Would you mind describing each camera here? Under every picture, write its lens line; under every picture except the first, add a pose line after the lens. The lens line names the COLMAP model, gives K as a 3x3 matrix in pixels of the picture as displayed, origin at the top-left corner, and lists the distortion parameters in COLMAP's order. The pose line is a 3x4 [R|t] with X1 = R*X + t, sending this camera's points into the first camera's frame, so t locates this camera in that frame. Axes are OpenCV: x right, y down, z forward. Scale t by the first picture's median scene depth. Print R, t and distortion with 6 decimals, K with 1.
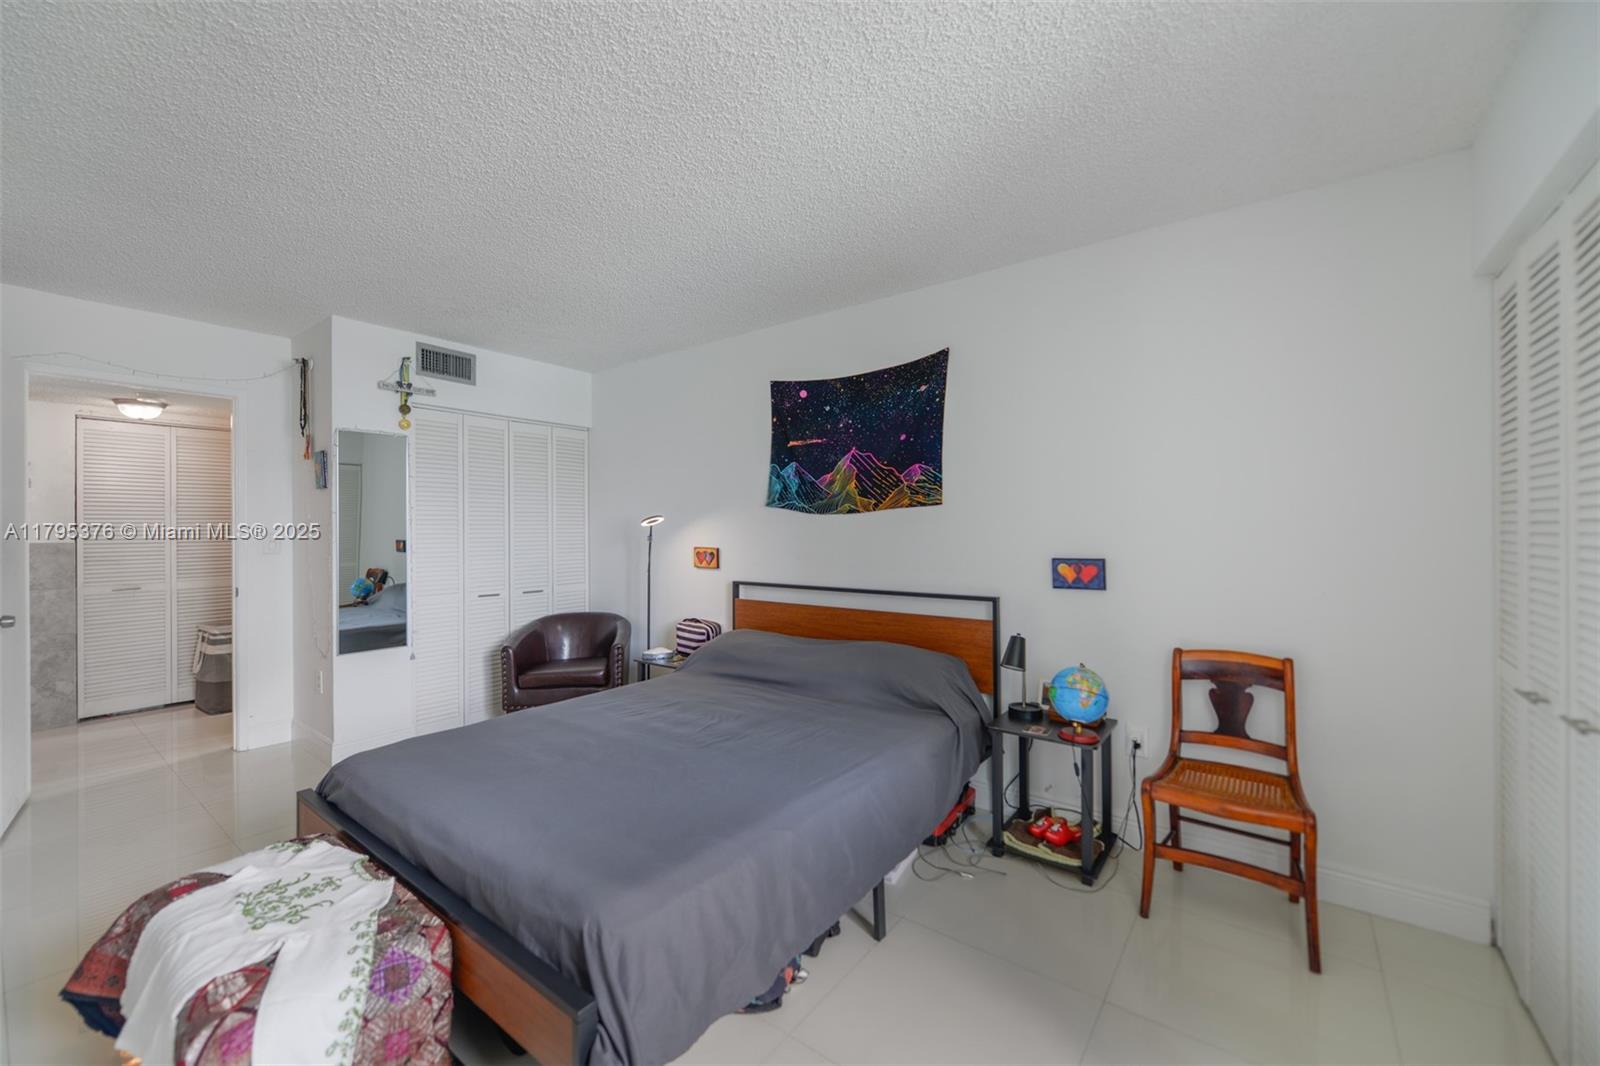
lens RADIAL K [[638.8, 0, 795.3], [0, 638.8, 532.2], [0, 0, 1]] dist [-0.004636, -0.000508]
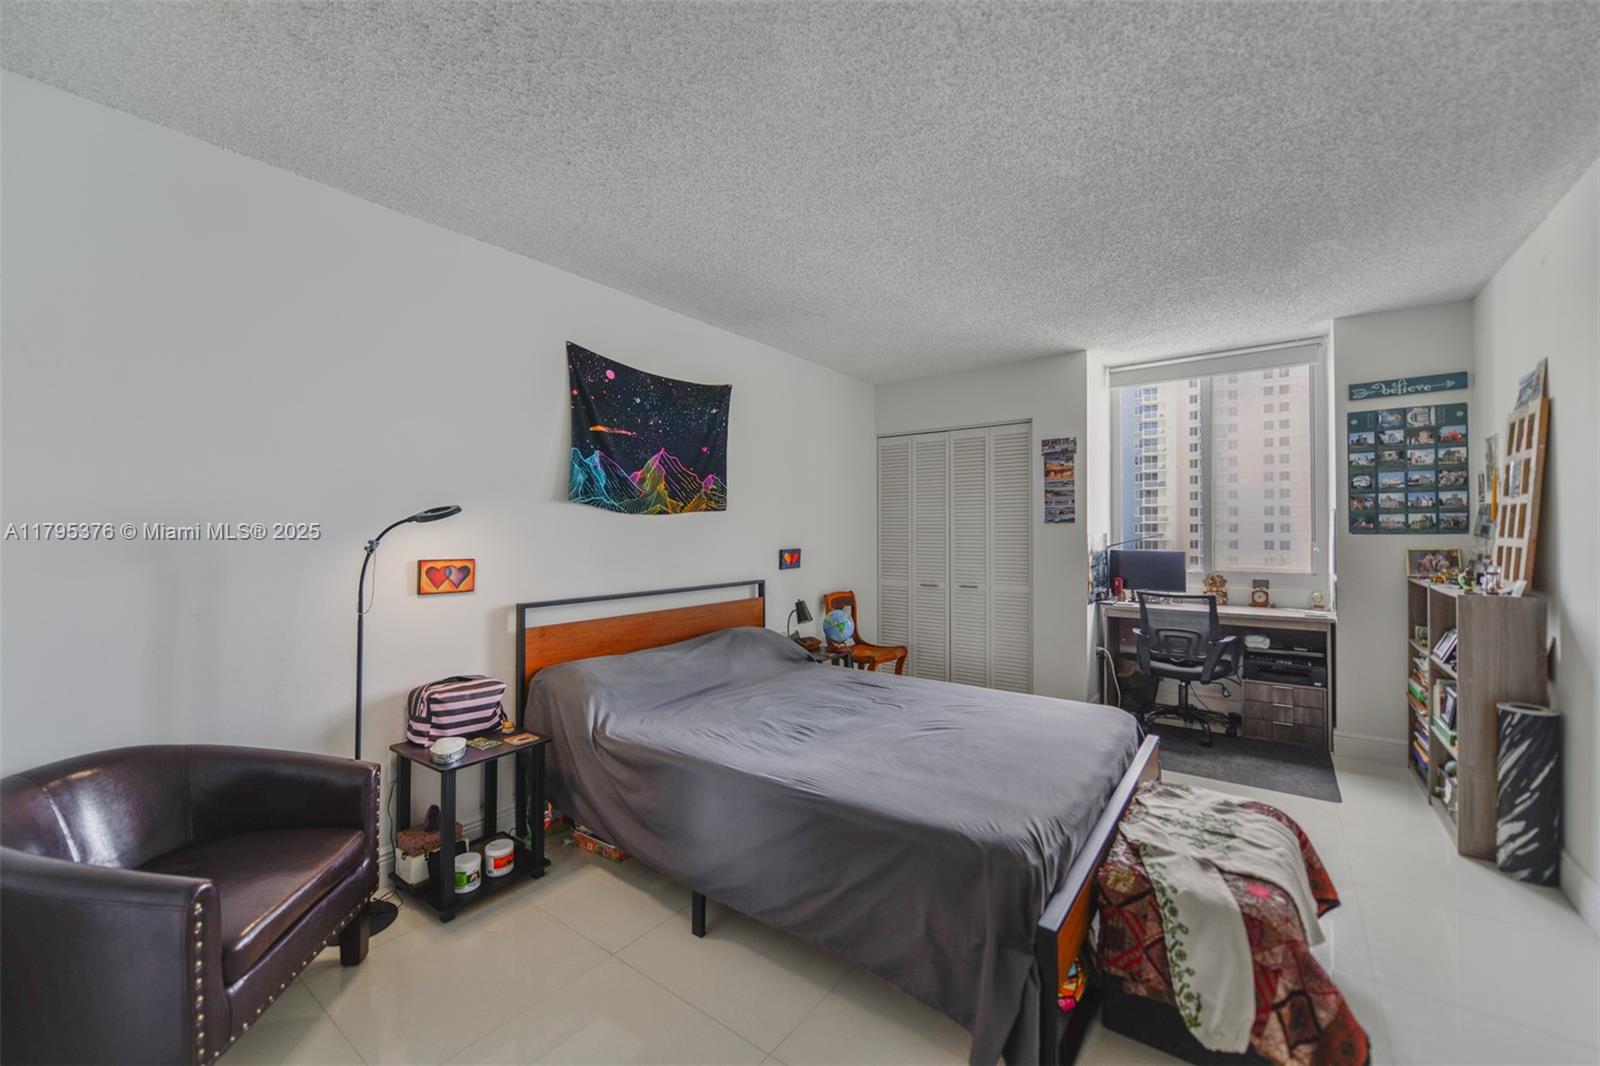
lens RADIAL K [[638.8, 0, 795.5], [0, 638.8, 527.7], [0, 0, 1]] dist [-0.004636, -0.000508]
pose [[-0.021335, 0.006700, 0.999750, -0.898018], [0.004617, 0.999968, -0.006602, -0.001333], [-0.999762, 0.004475, -0.021365, 0.803324]]
